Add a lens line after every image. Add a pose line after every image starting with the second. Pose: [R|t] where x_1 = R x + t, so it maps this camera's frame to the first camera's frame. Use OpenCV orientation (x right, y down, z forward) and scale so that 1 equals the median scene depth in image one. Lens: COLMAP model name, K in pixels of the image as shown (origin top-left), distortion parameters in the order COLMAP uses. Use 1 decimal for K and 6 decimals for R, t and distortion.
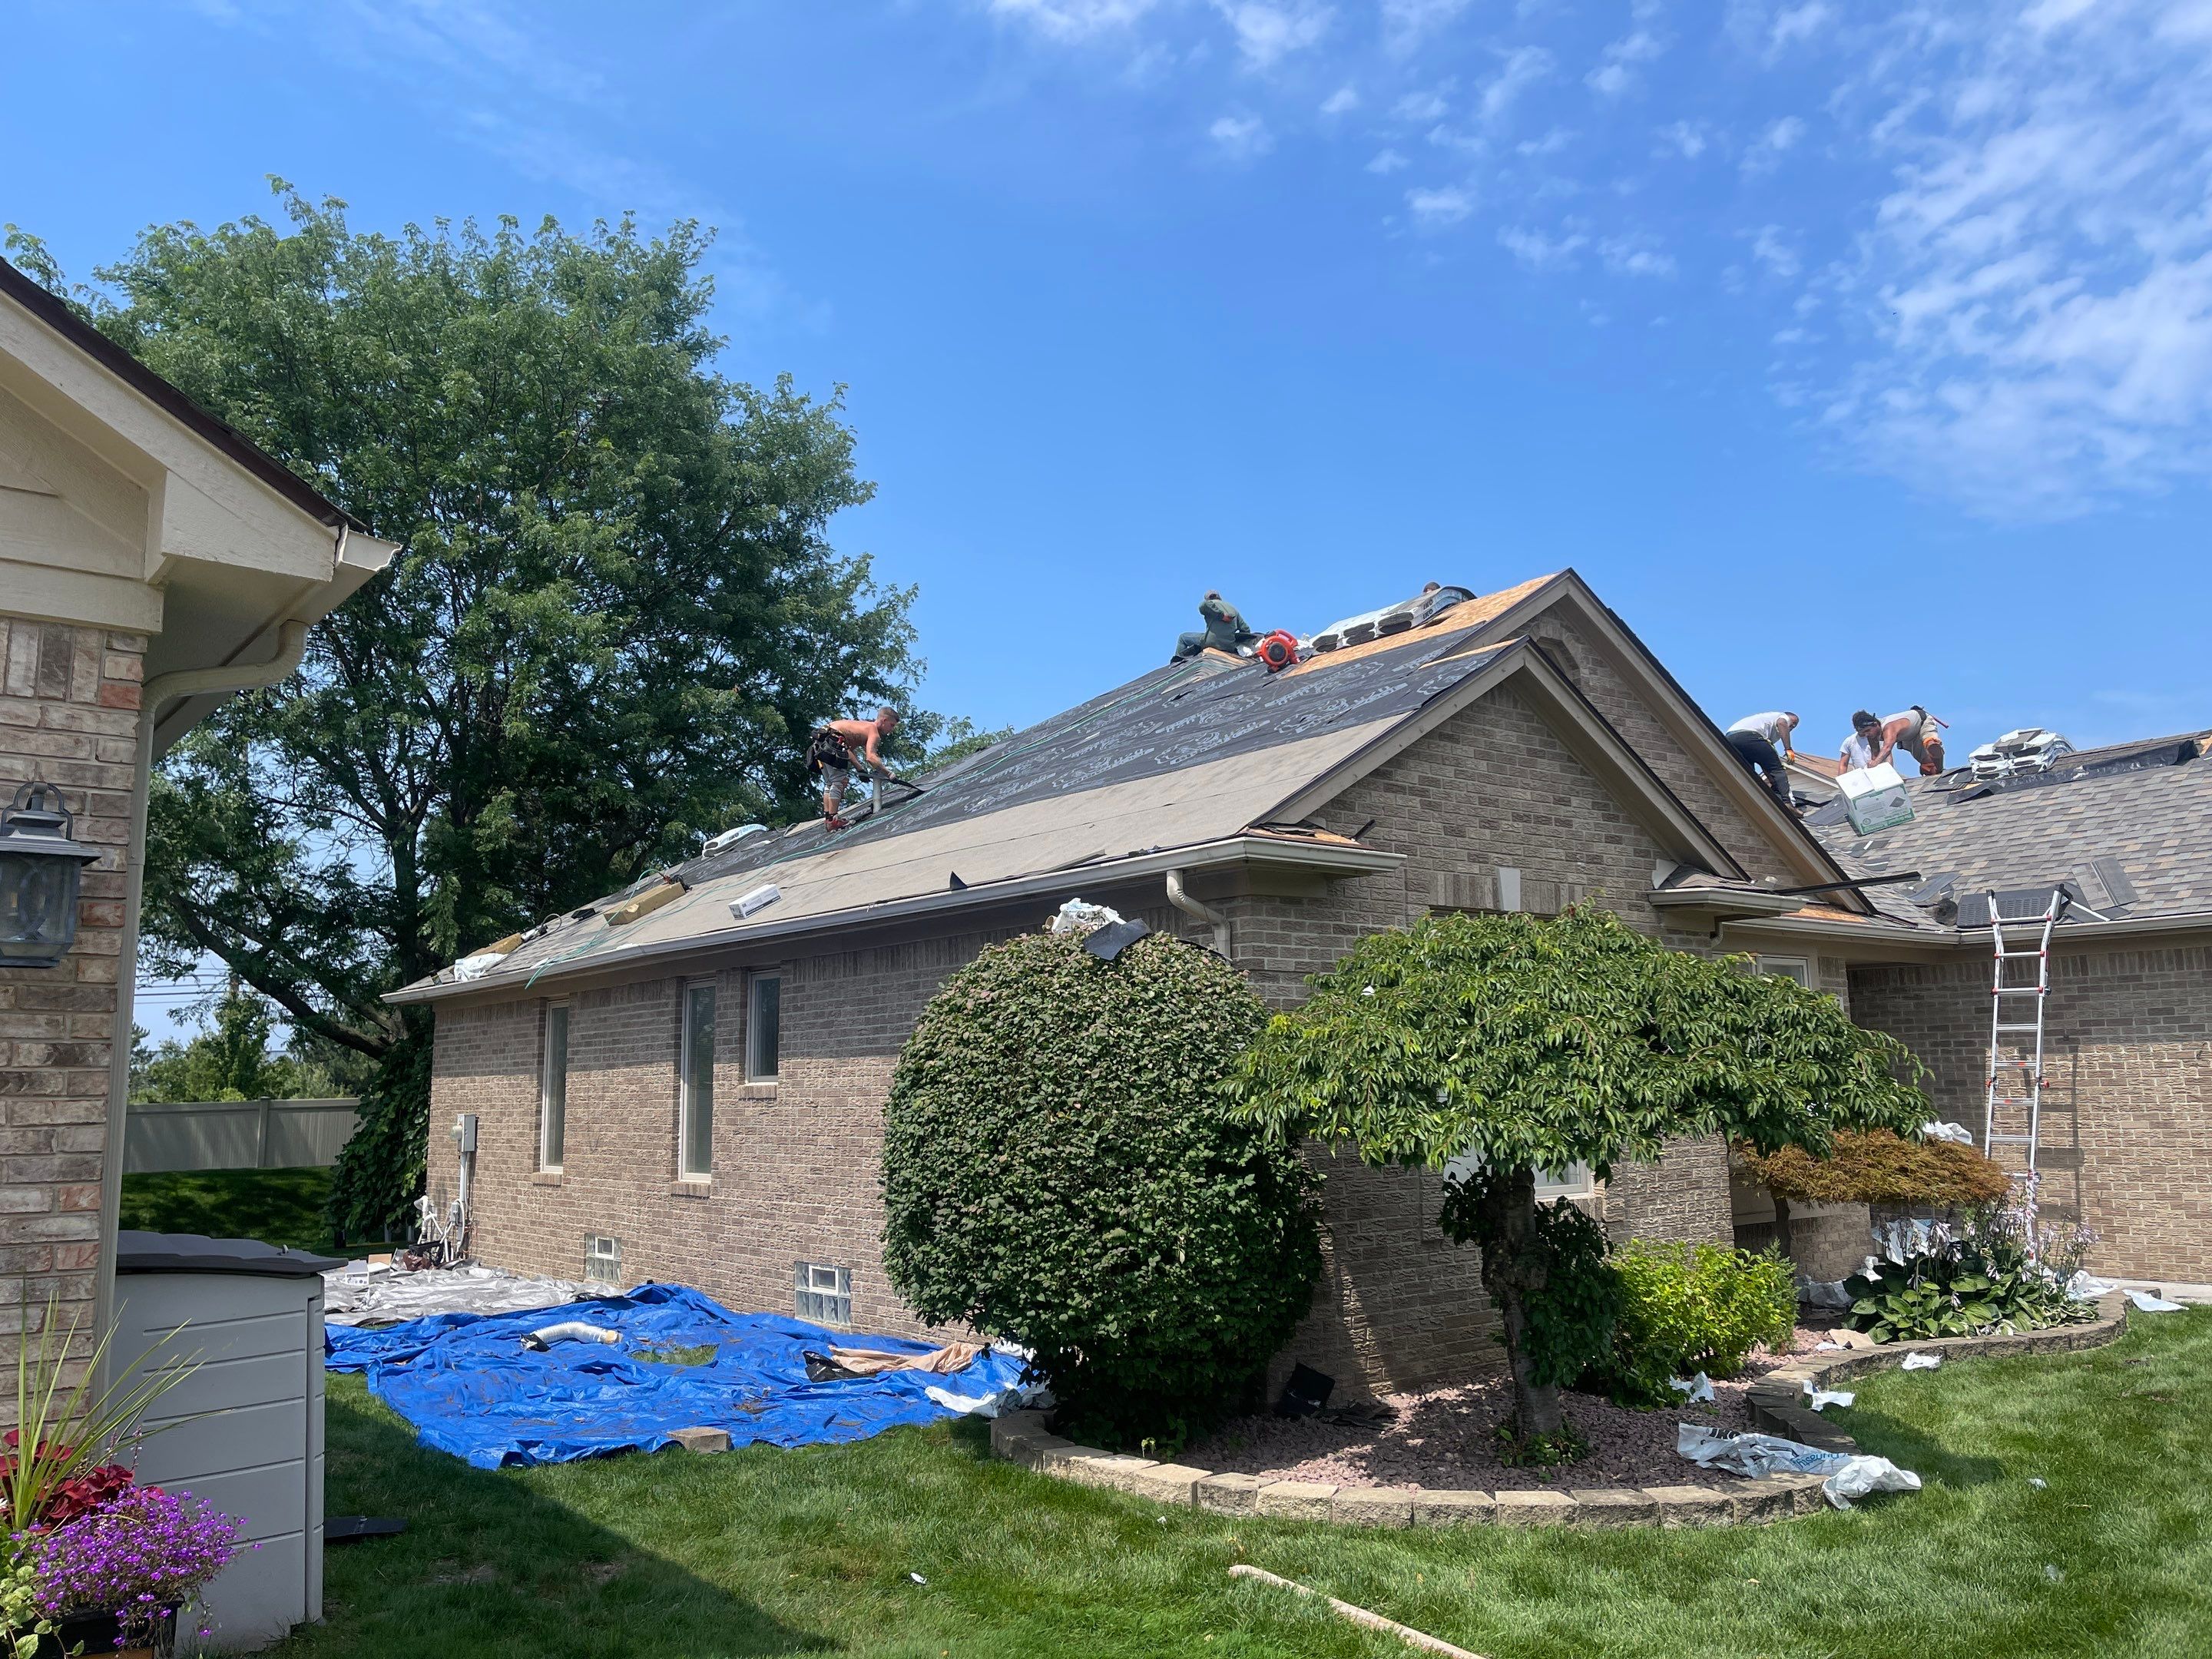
lens RADIAL K [[1686.5, 0, 1099.2], [0, 1686.5, 847.5], [0, 0, 1]] dist [0.117327, -0.181748]
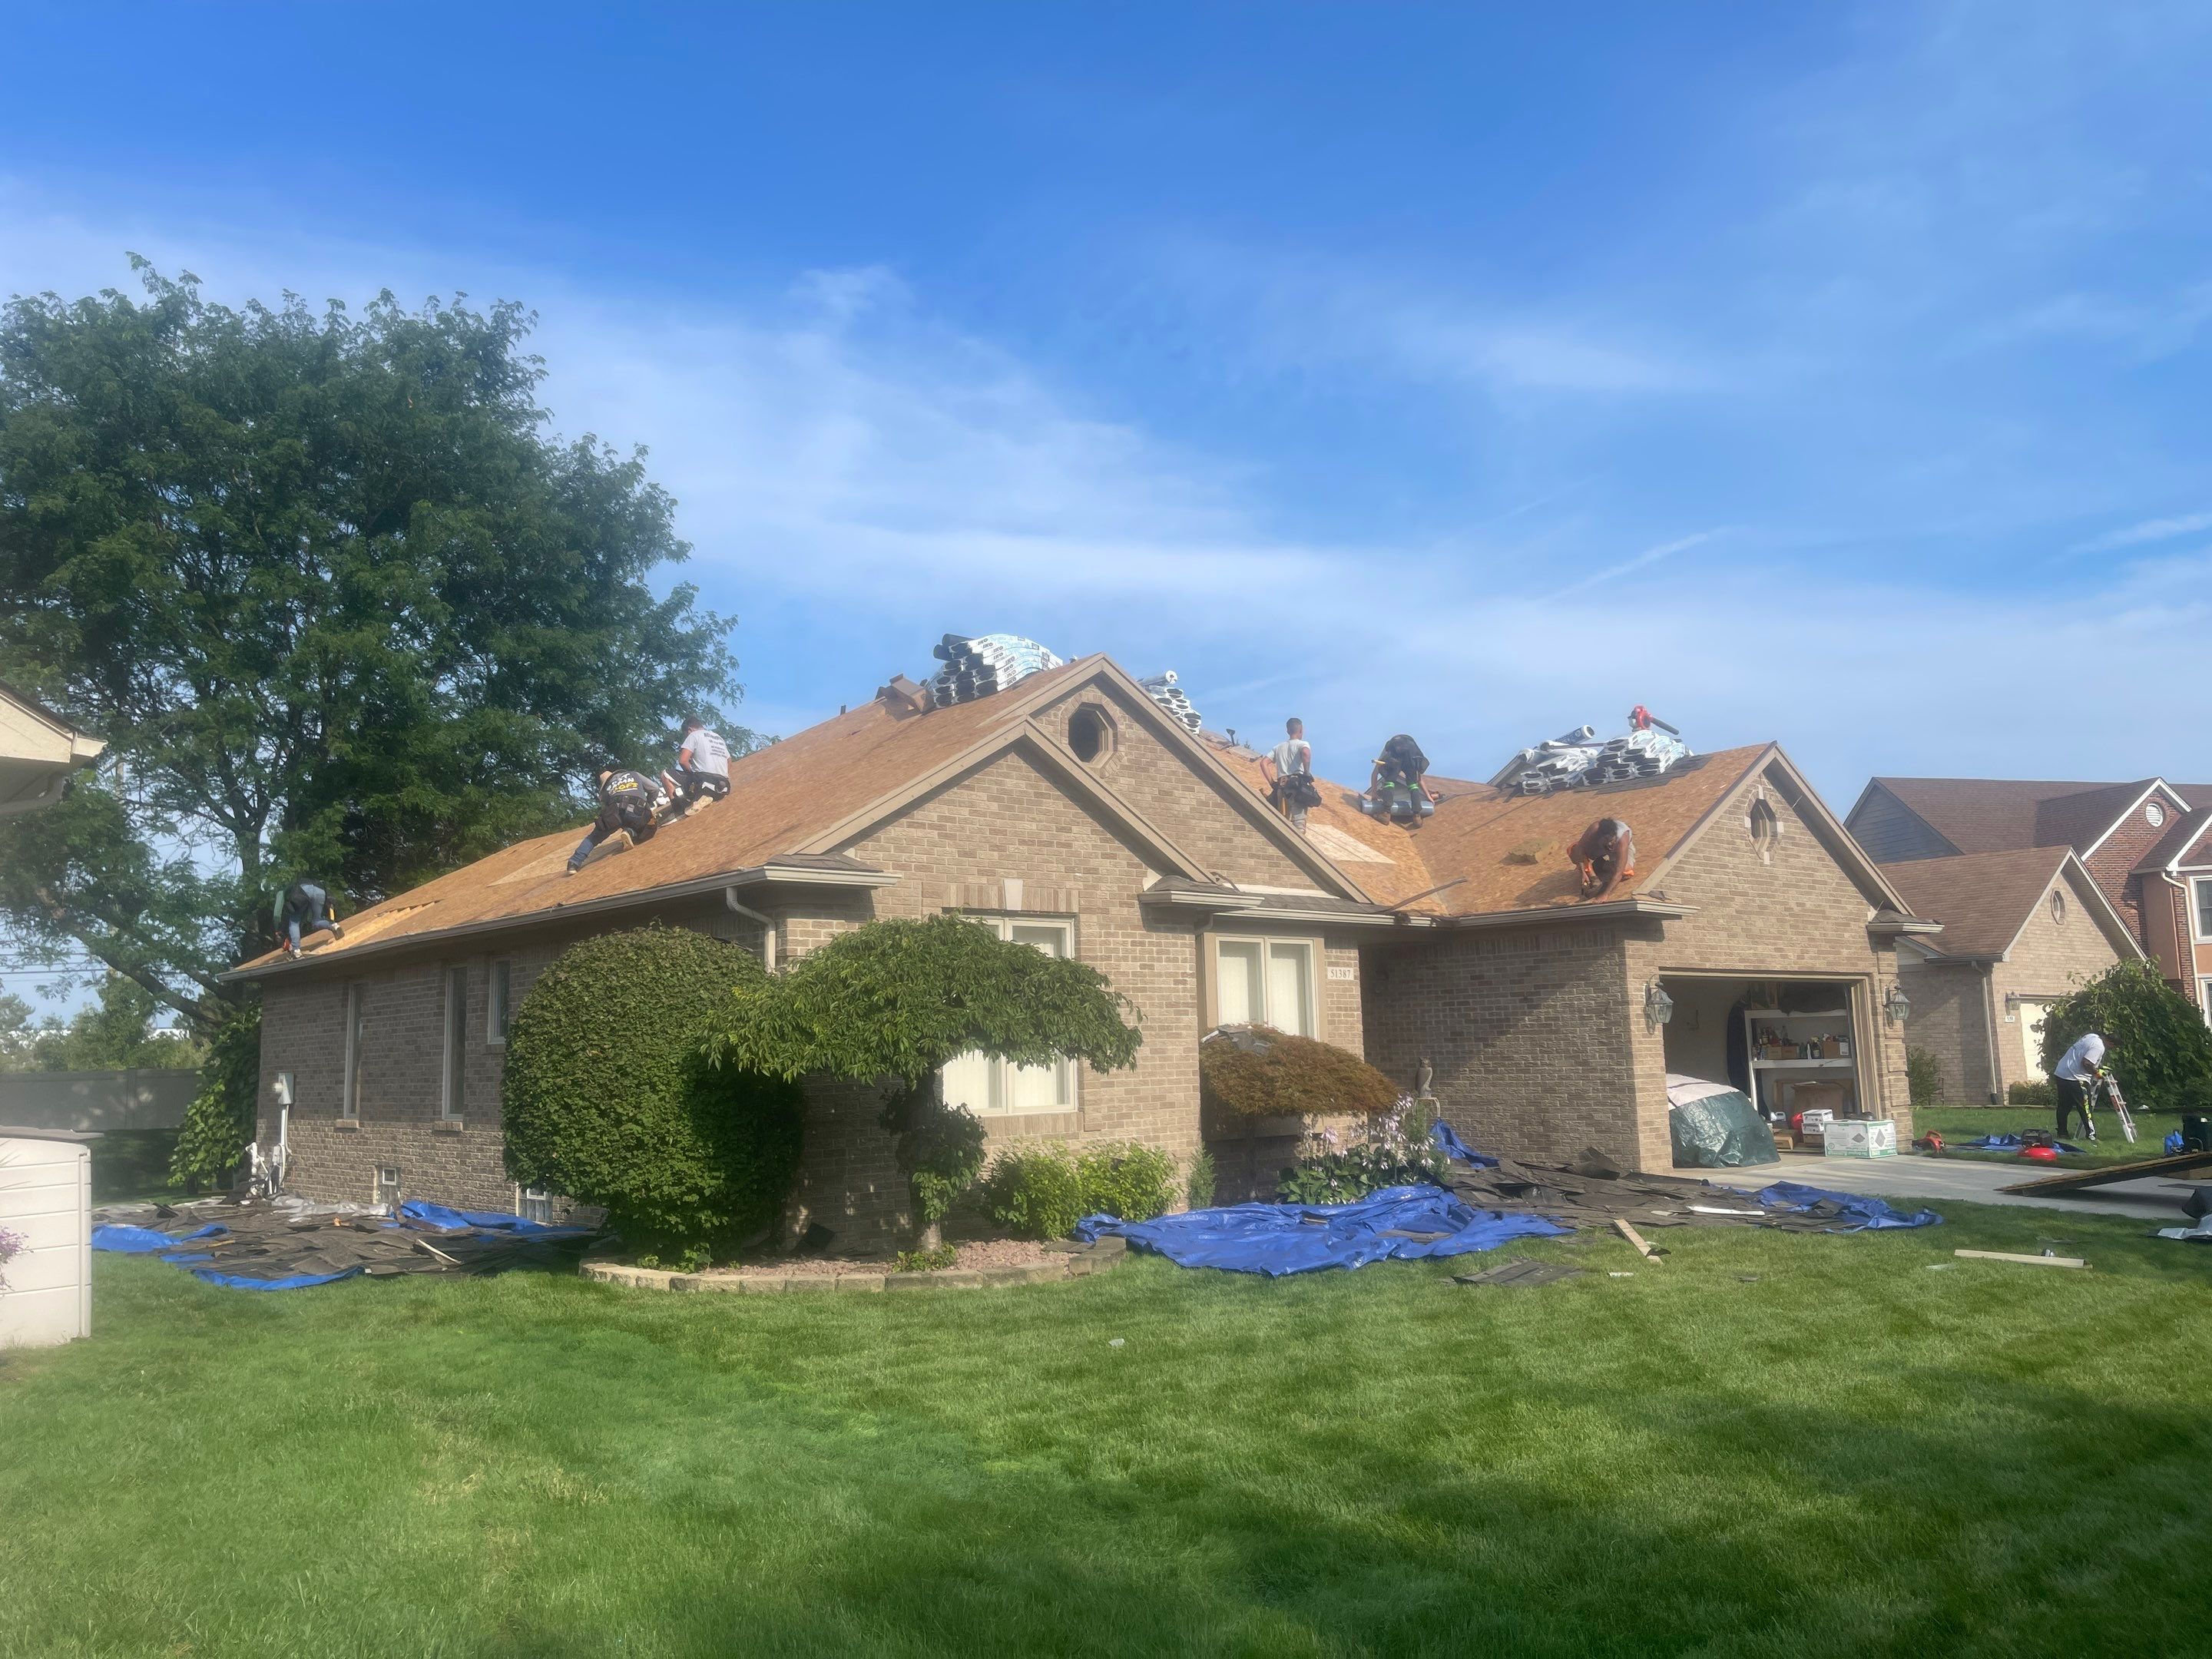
lens RADIAL K [[1709.5, 0, 1106.0], [0, 1709.5, 829.5], [0, 0, 1]] dist [0.078021, -0.096879]
pose [[0.998923, -0.002040, 0.046355, 0.222077], [0.001695, 0.999971, 0.007482, -0.034467], [-0.046369, -0.007396, 0.998897, -0.360511]]
